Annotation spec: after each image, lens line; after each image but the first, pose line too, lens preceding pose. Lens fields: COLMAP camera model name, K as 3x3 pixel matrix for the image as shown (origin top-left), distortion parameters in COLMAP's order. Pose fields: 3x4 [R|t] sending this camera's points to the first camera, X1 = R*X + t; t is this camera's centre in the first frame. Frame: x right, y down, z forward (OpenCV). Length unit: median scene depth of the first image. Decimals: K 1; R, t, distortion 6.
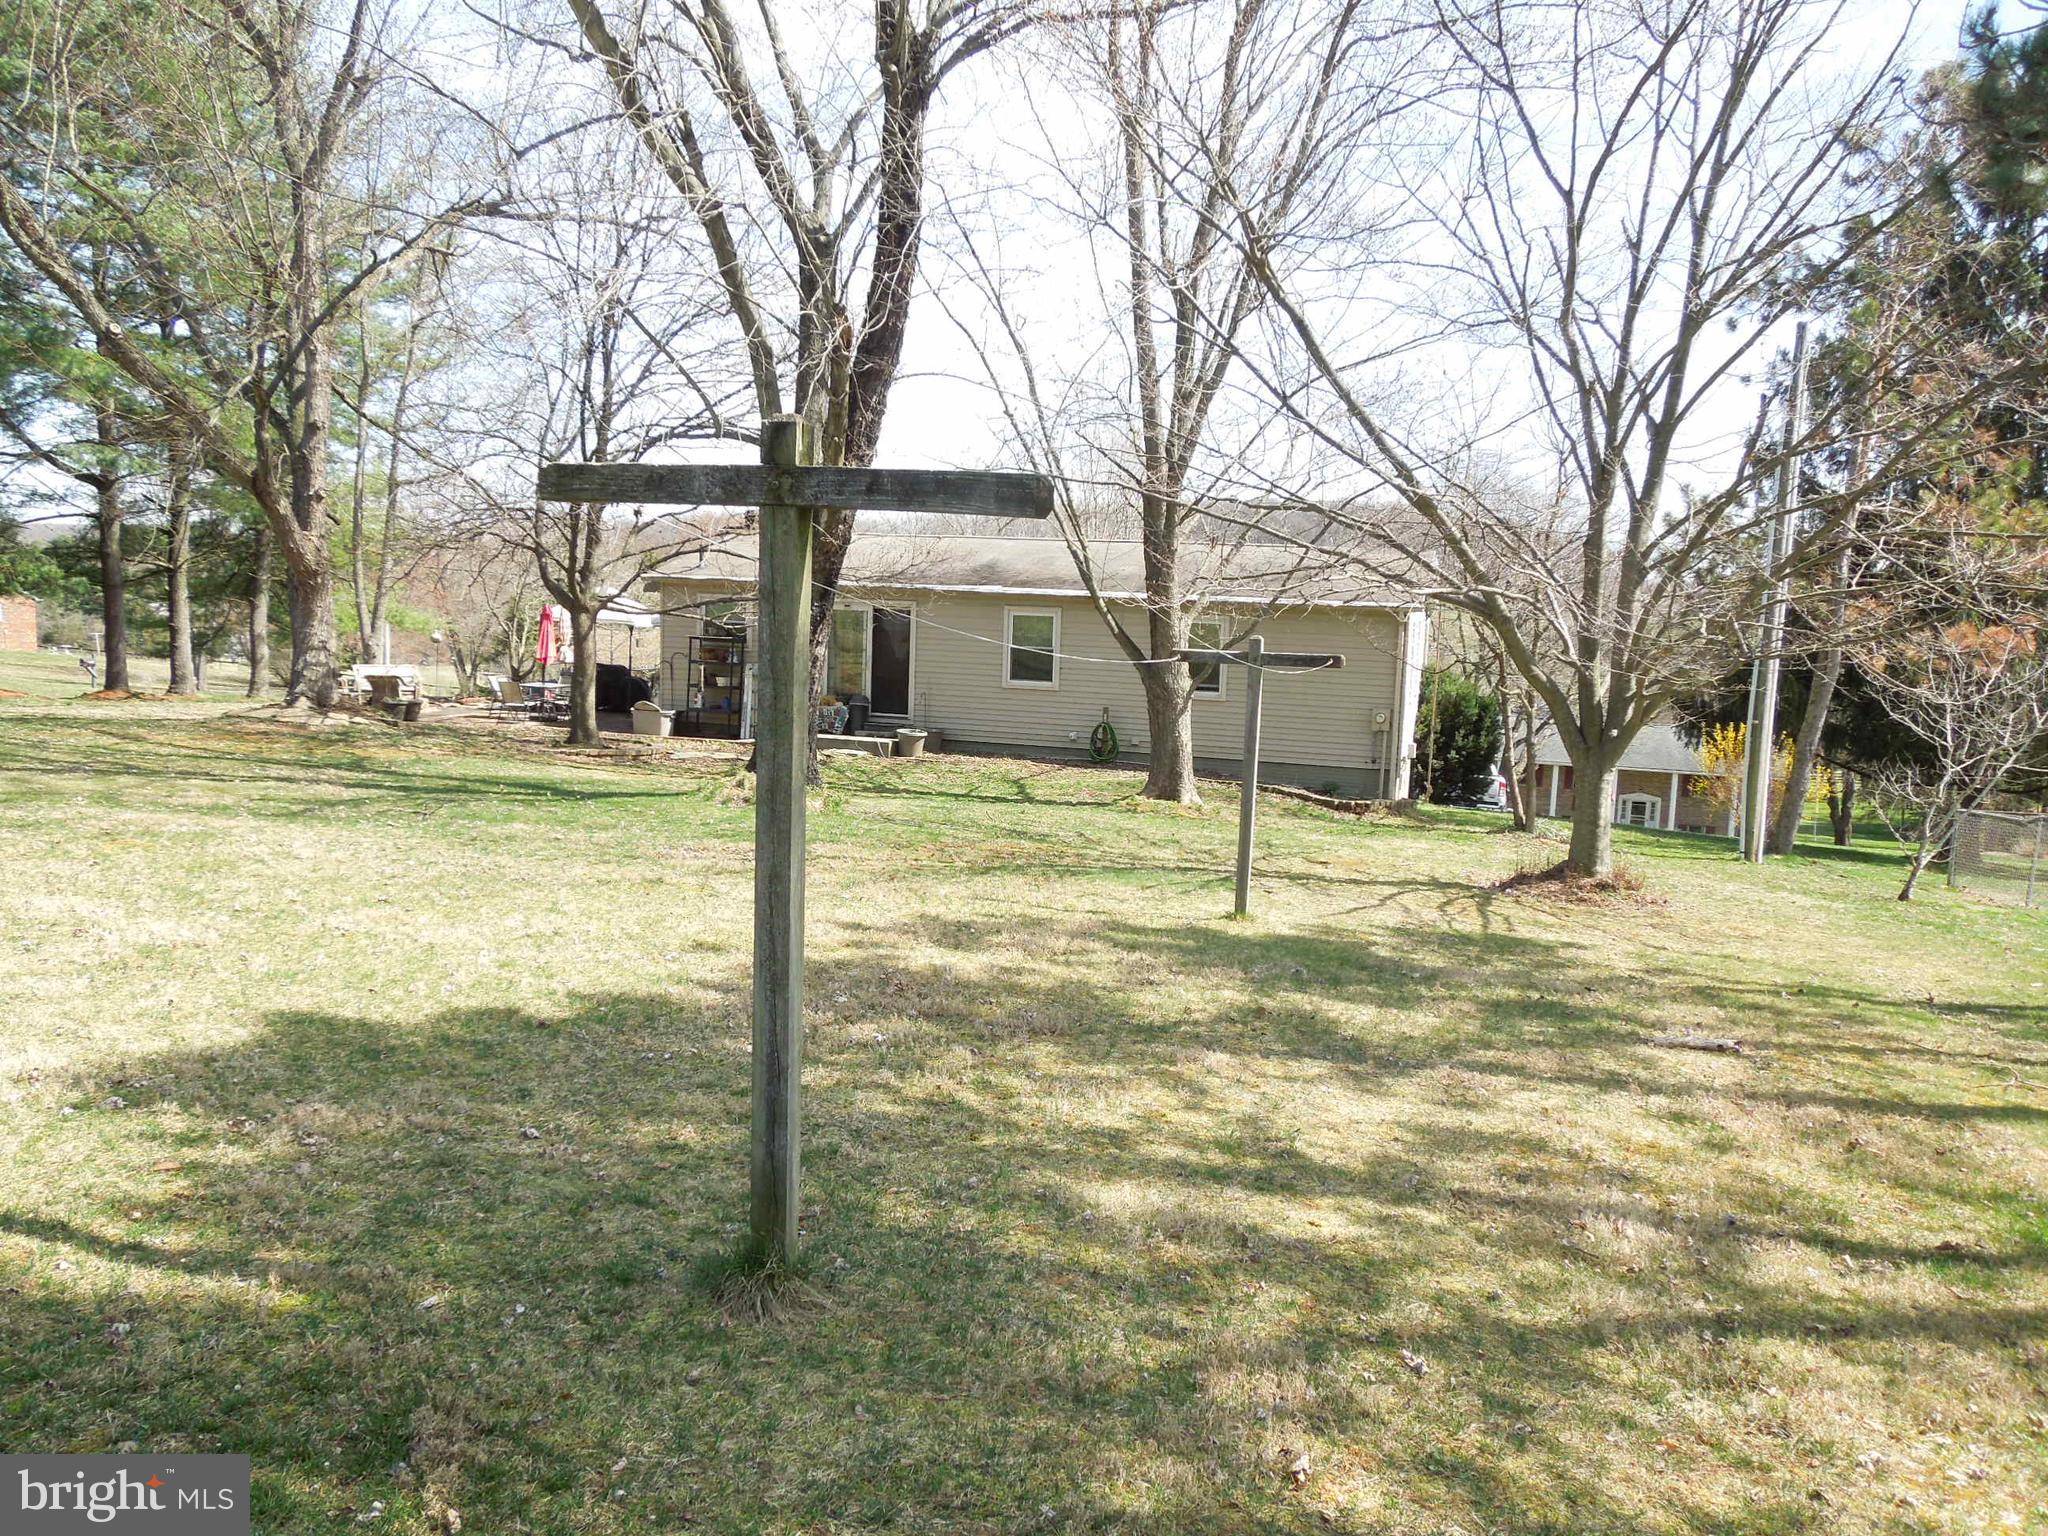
lens RADIAL K [[1496.0, 0, 1024.0], [0, 1496.0, 768.0], [0, 0, 1]] dist [0.003768, 0.000317]
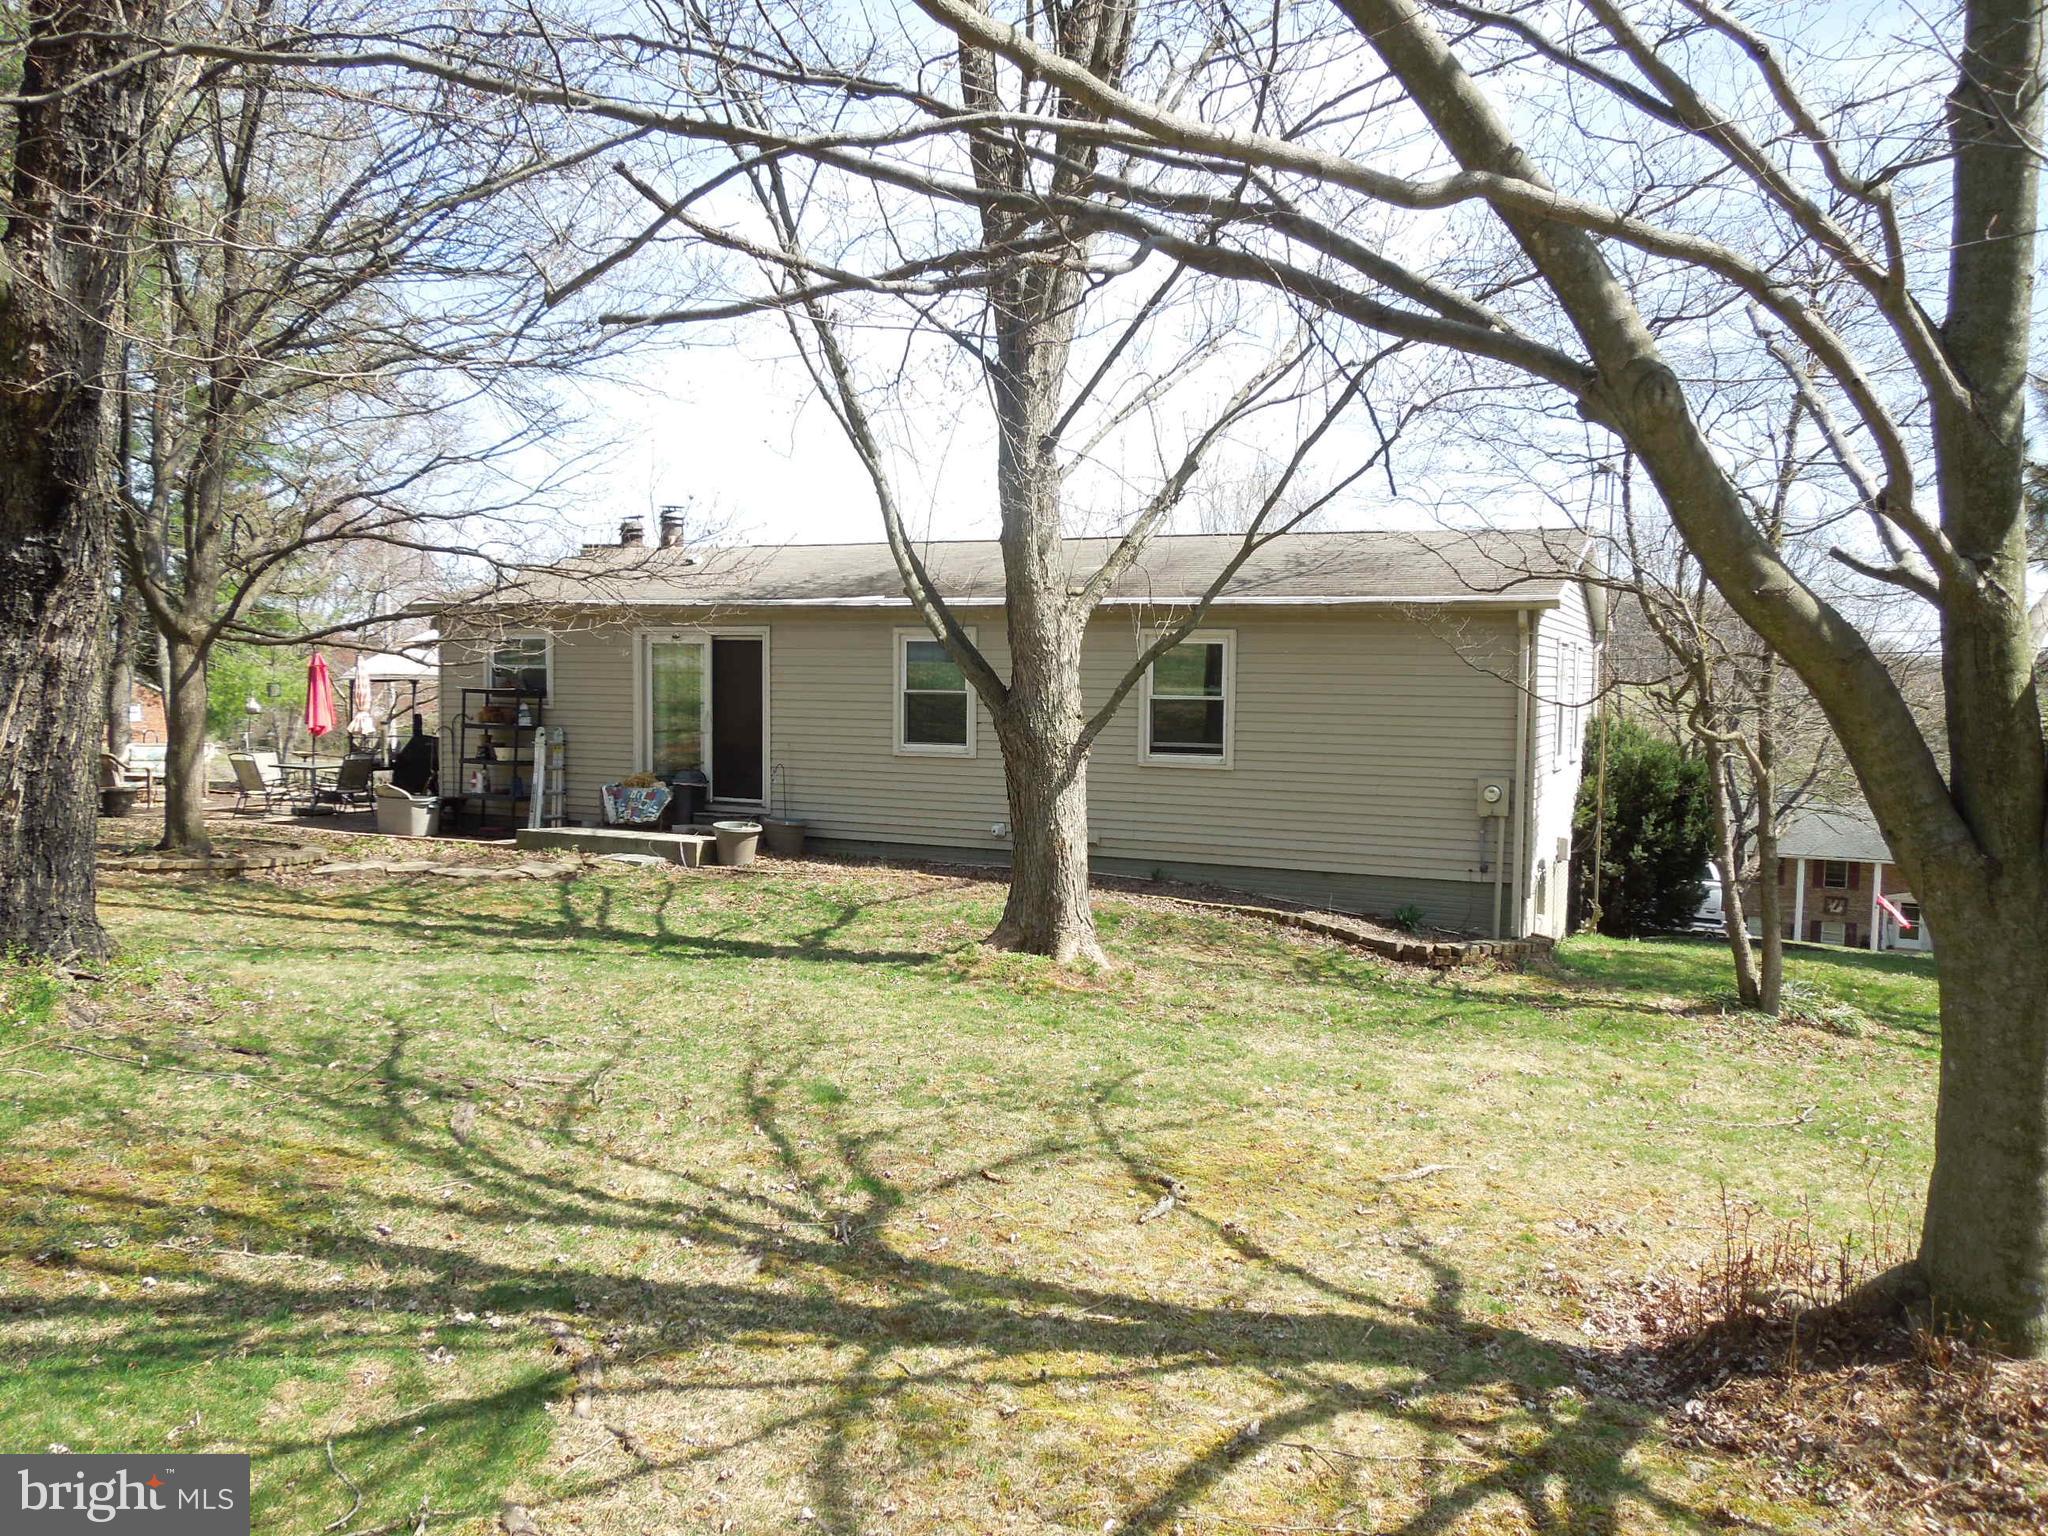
lens RADIAL K [[1494.3, 0, 1024.2], [0, 1494.3, 802.2], [0, 0, 1]] dist [-0.006259, -0.001613]
pose [[0.990748, -0.011104, -0.135260, 0.130886], [0.005919, 0.999234, -0.038677, -0.008808], [0.135585, 0.037518, 0.990055, 0.387687]]
